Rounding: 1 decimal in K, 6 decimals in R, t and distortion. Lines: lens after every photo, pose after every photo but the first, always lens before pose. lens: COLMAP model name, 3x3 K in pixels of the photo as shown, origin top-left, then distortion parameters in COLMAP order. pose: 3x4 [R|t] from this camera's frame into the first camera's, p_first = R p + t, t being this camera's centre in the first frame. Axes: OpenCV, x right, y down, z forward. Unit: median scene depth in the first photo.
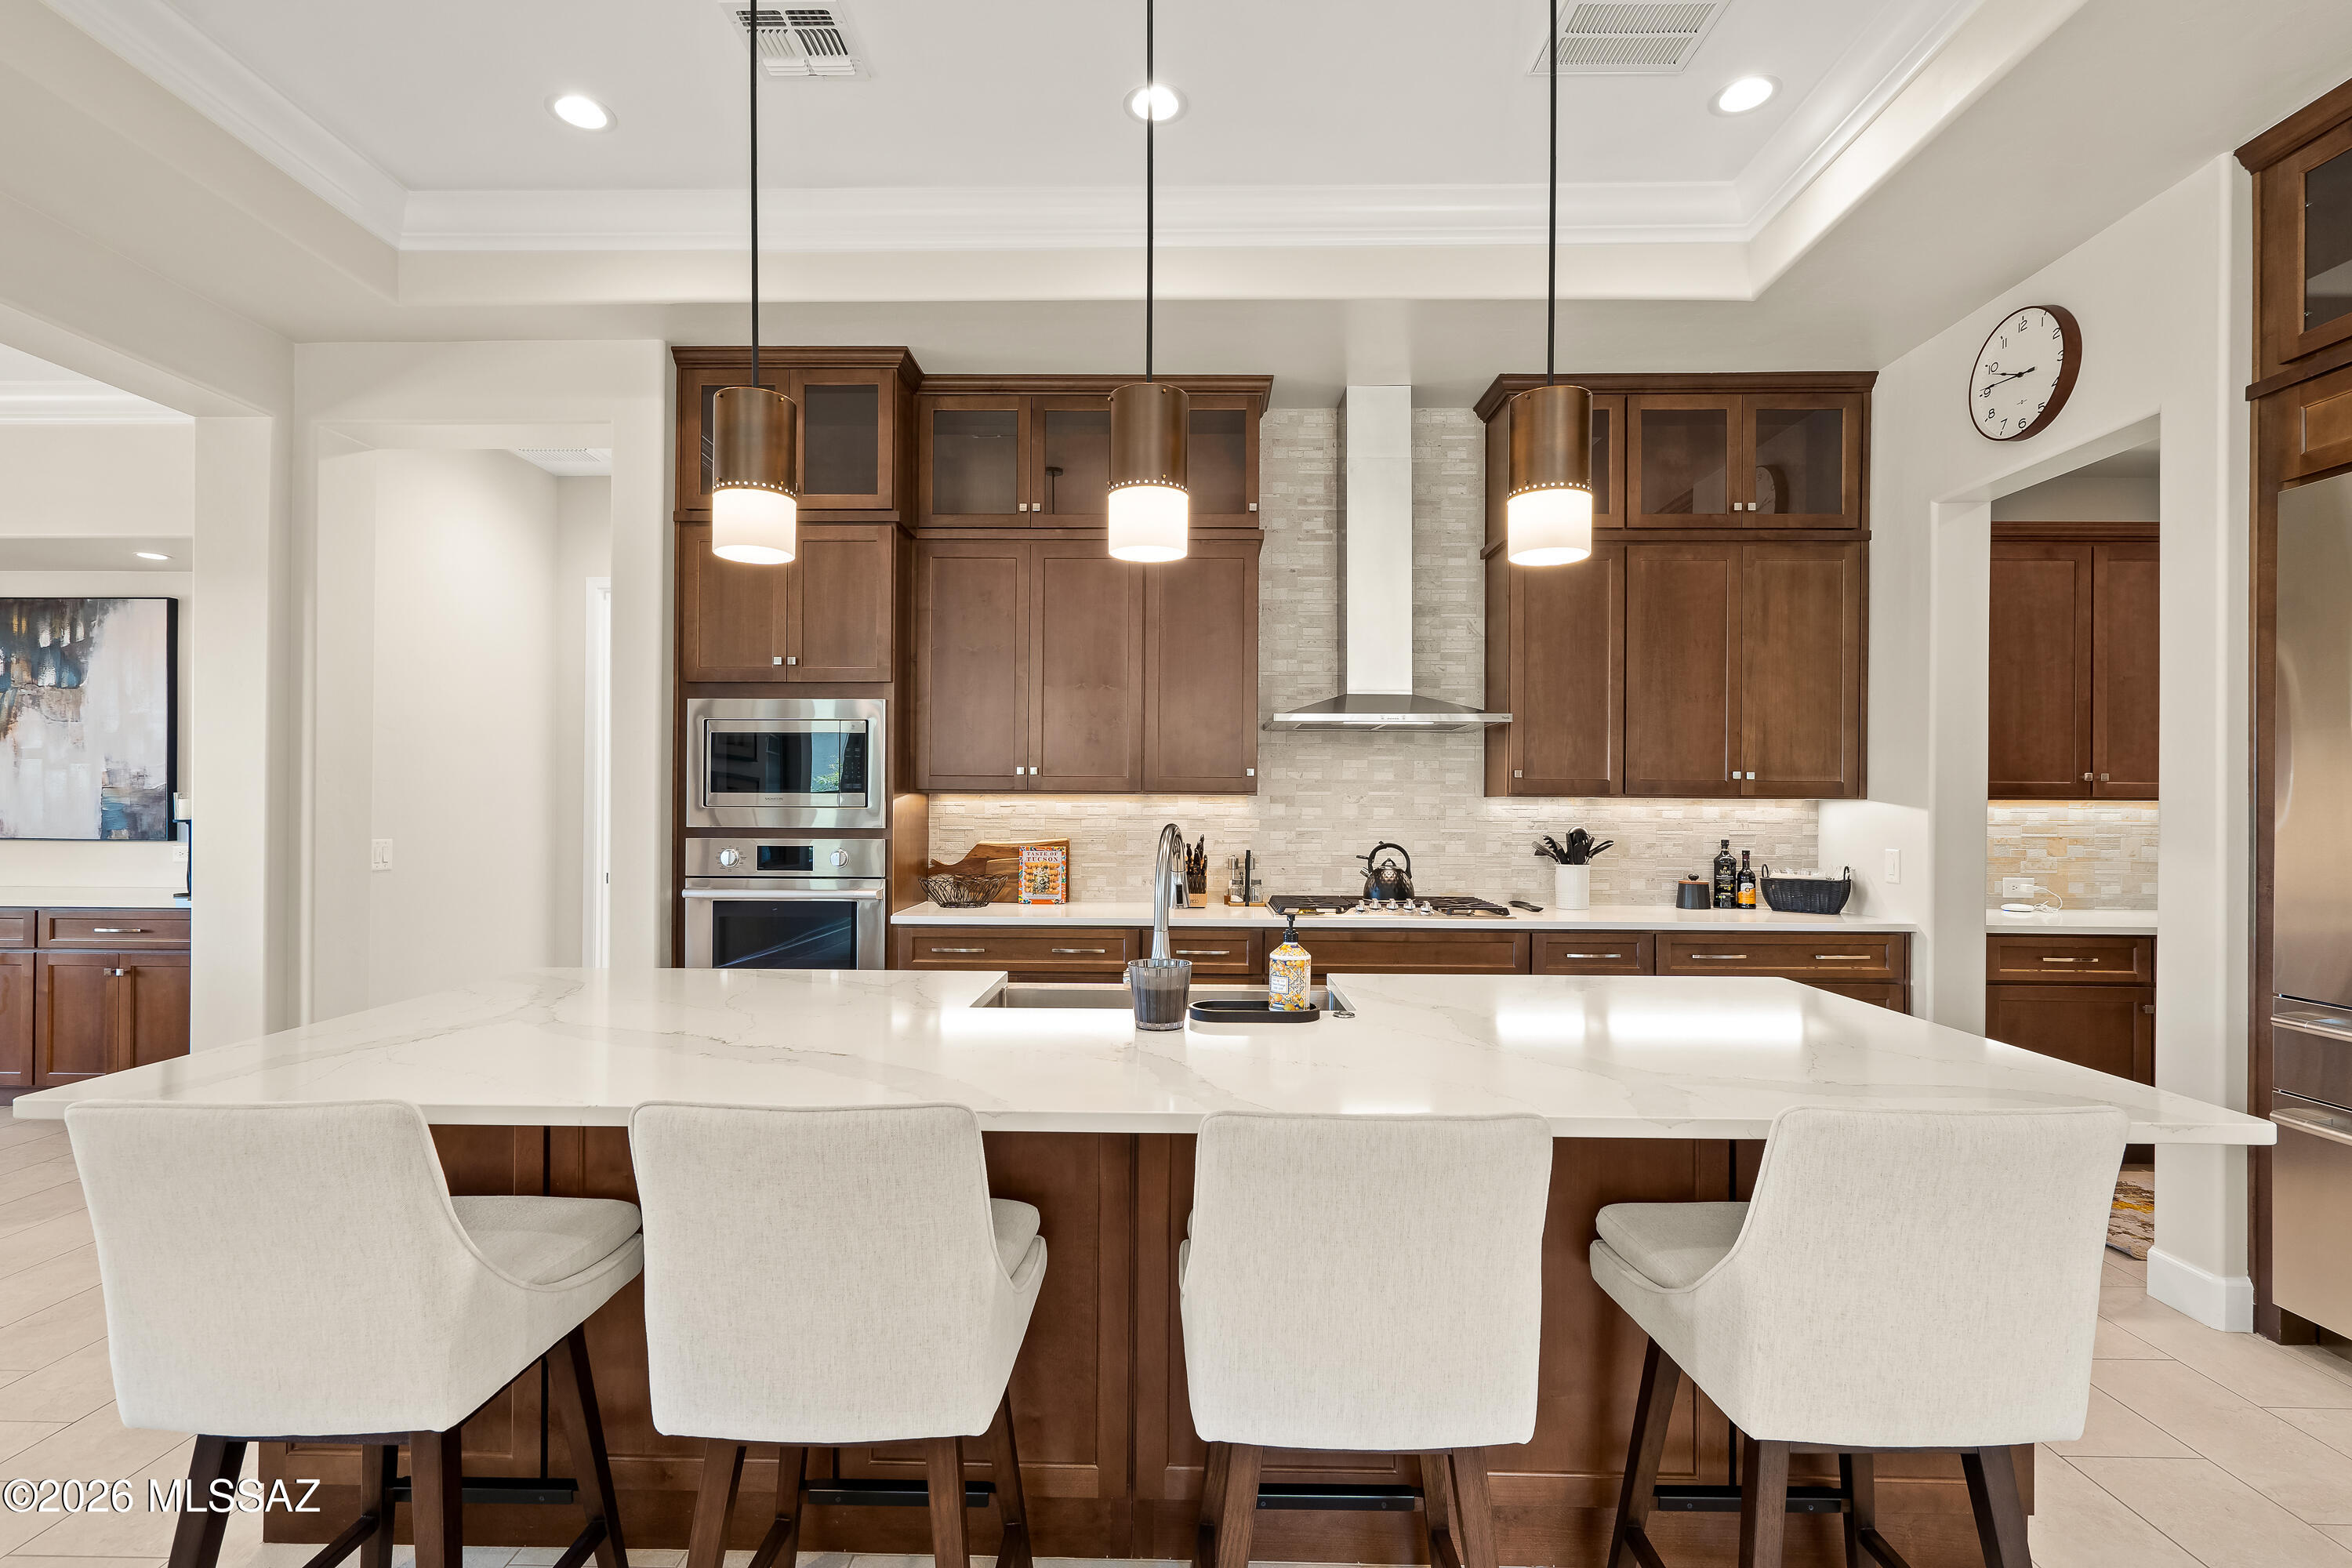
lens RADIAL K [[1067.9, 0, 1171.7], [0, 1067.9, 797.0], [0, 0, 1]] dist [0.001868, 0.000740]
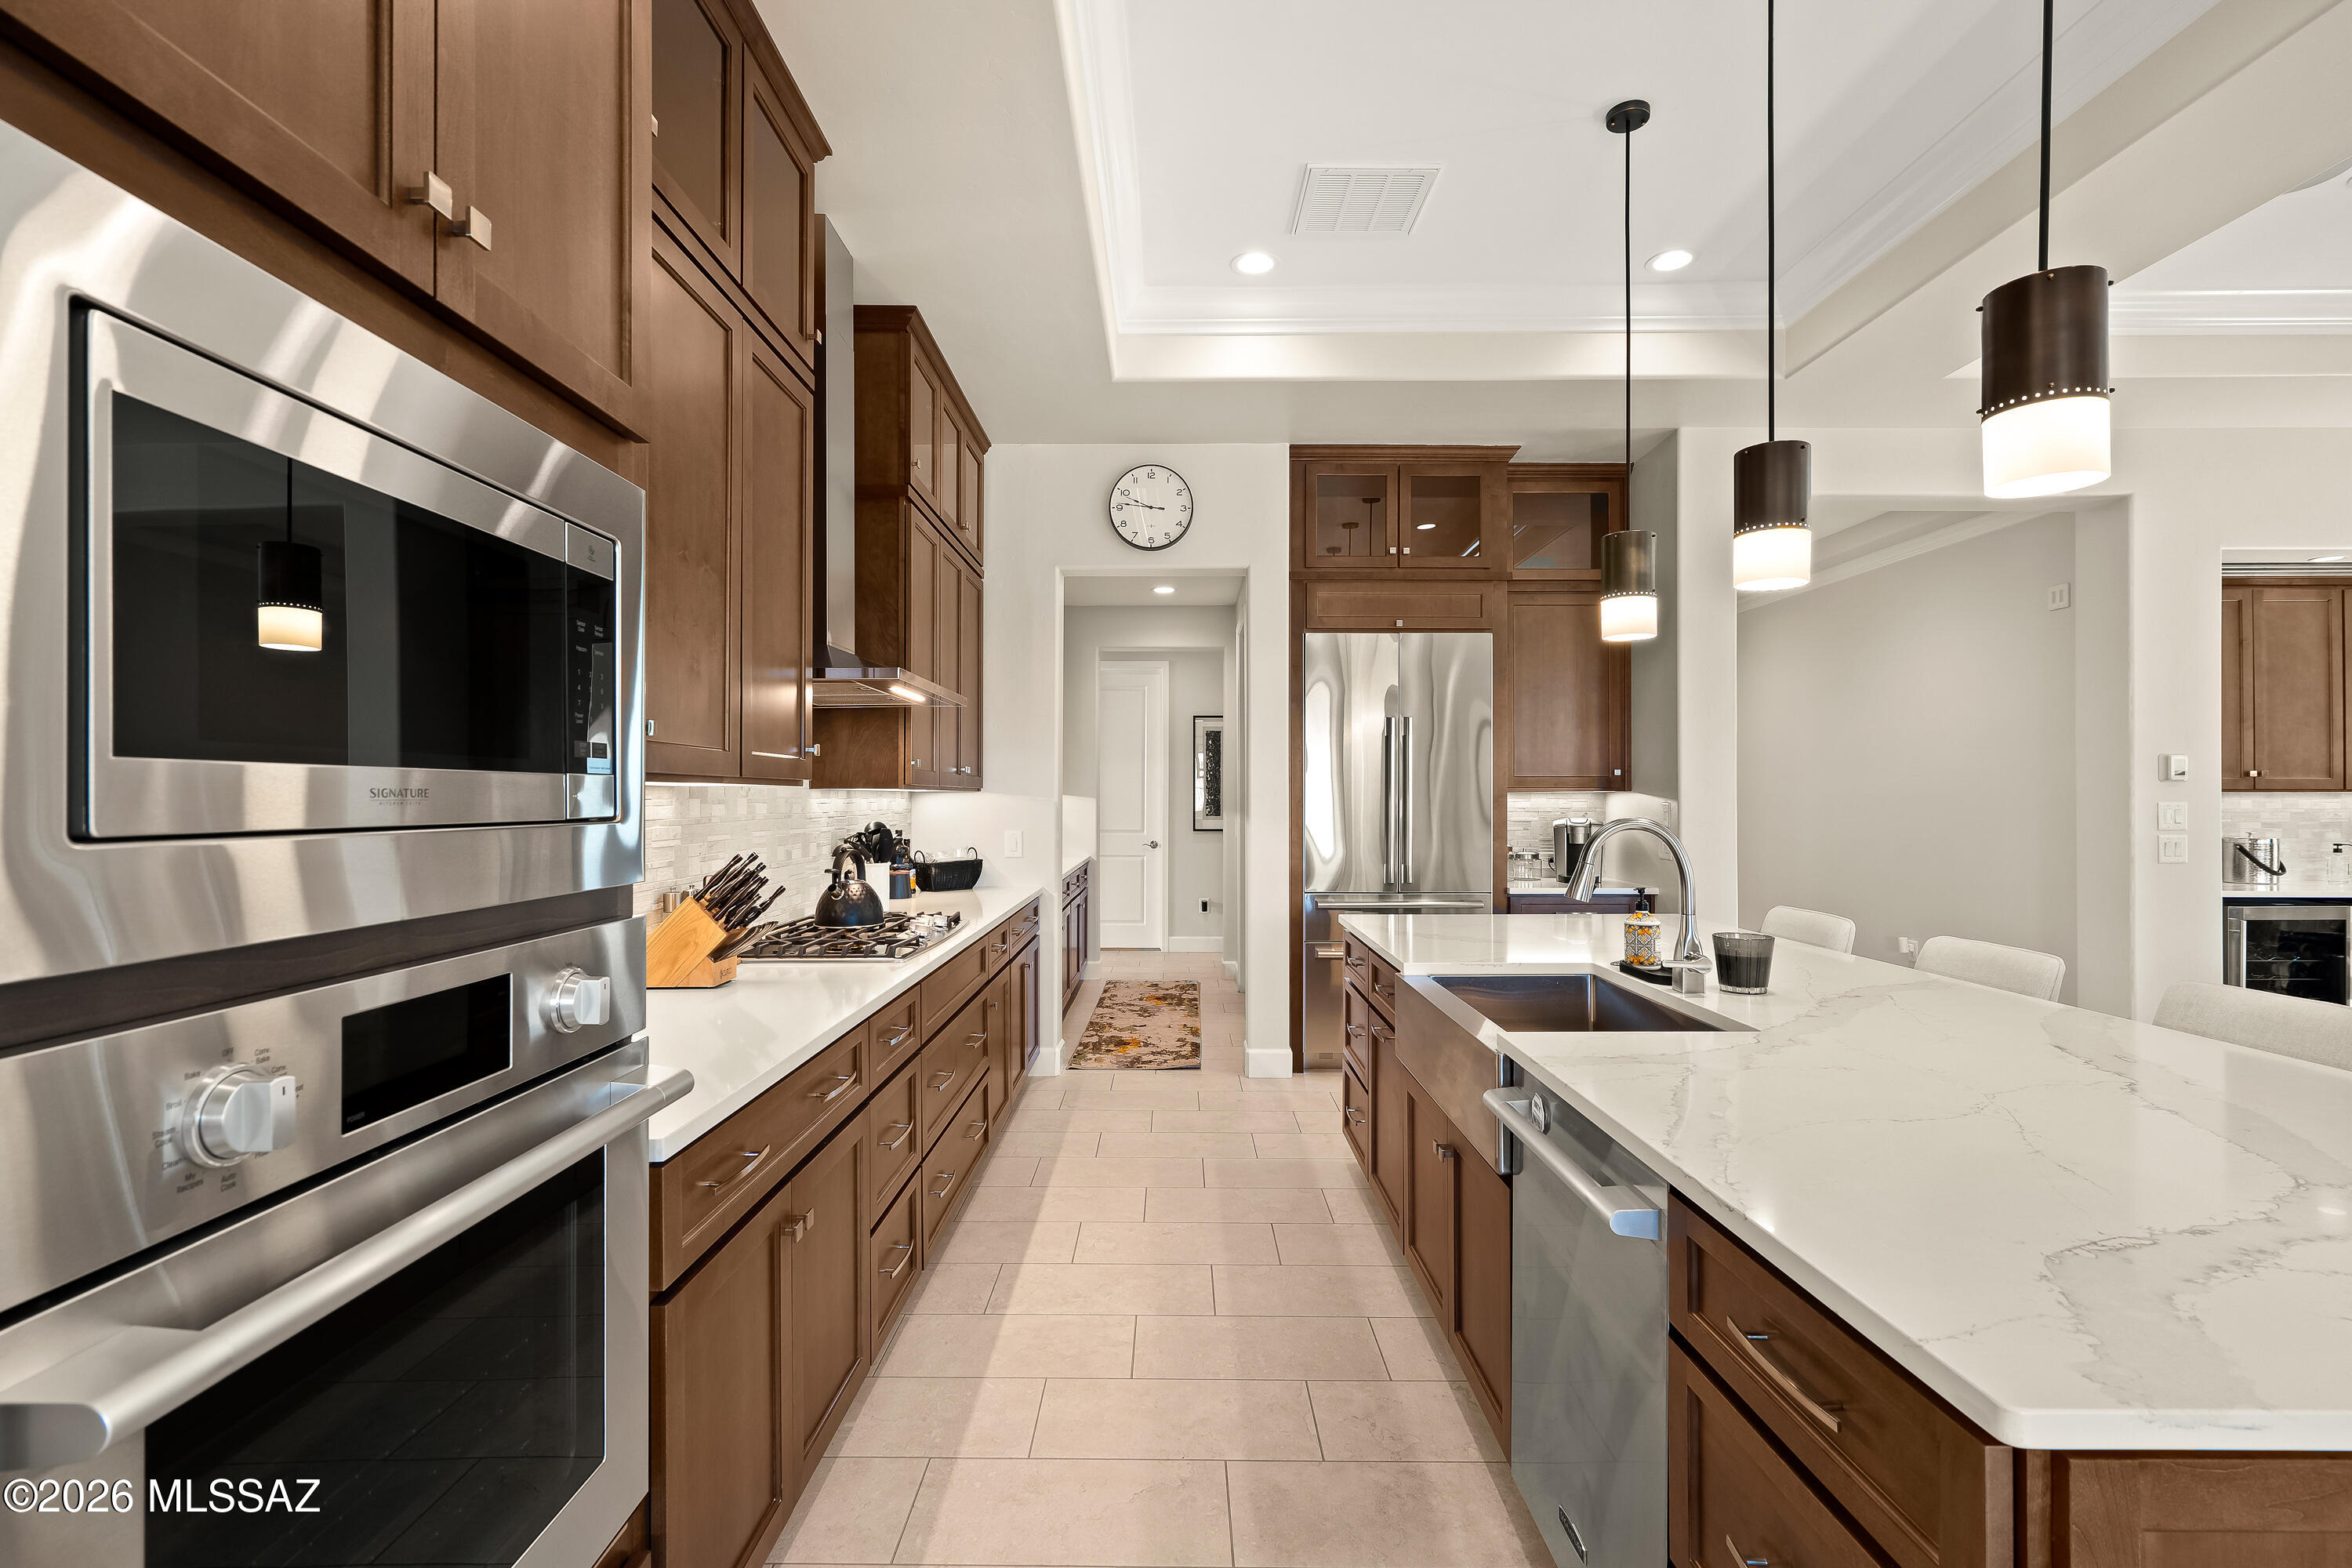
lens RADIAL K [[1067.9, 0, 1171.7], [0, 1067.9, 797.0], [0, 0, 1]] dist [0.001868, 0.000740]
pose [[-0.014029, -0.005596, 0.999886, -0.566550], [-0.003305, 0.999979, 0.005550, 0.001129], [-0.999896, -0.003227, -0.014047, 0.798194]]
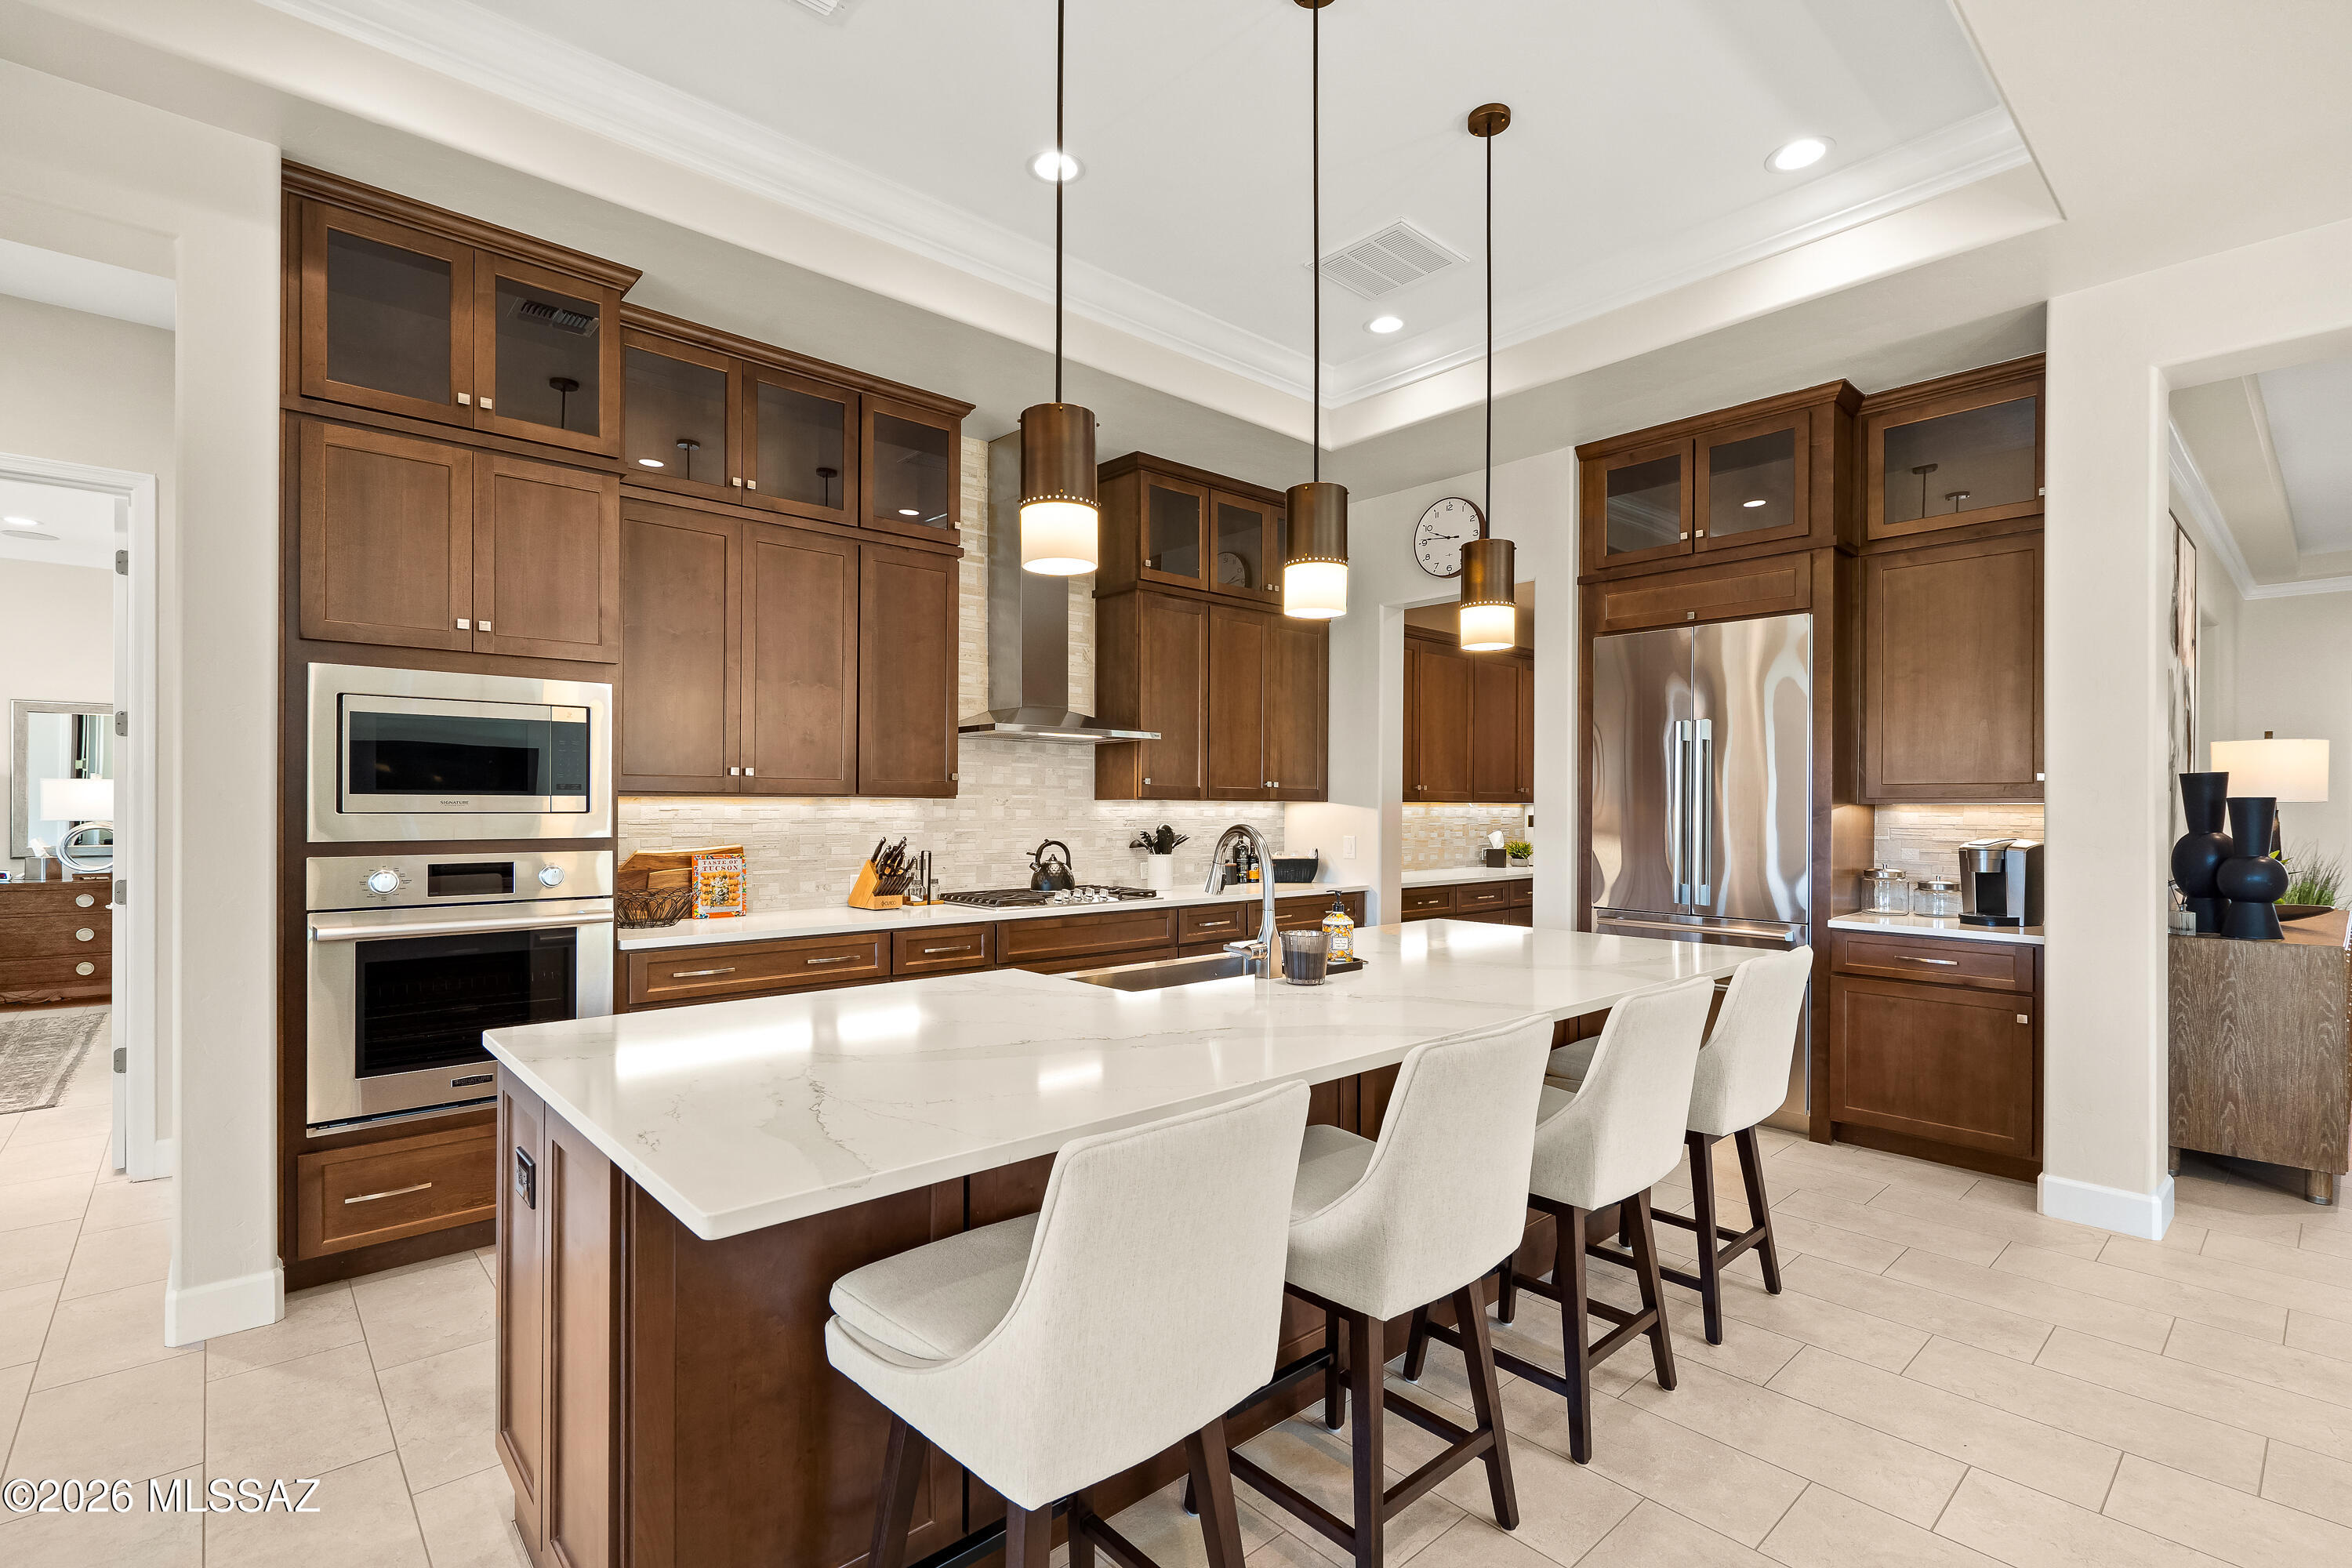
lens RADIAL K [[1069.1, 0, 1159.9], [0, 1069.1, 802.8], [0, 0, 1]] dist [0.000904, 0.000181]
pose [[0.739145, -0.001144, 0.673546, -0.489445], [-0.003386, 0.999980, 0.005414, -0.003718], [-0.673538, -0.006283, 0.739126, 0.083408]]
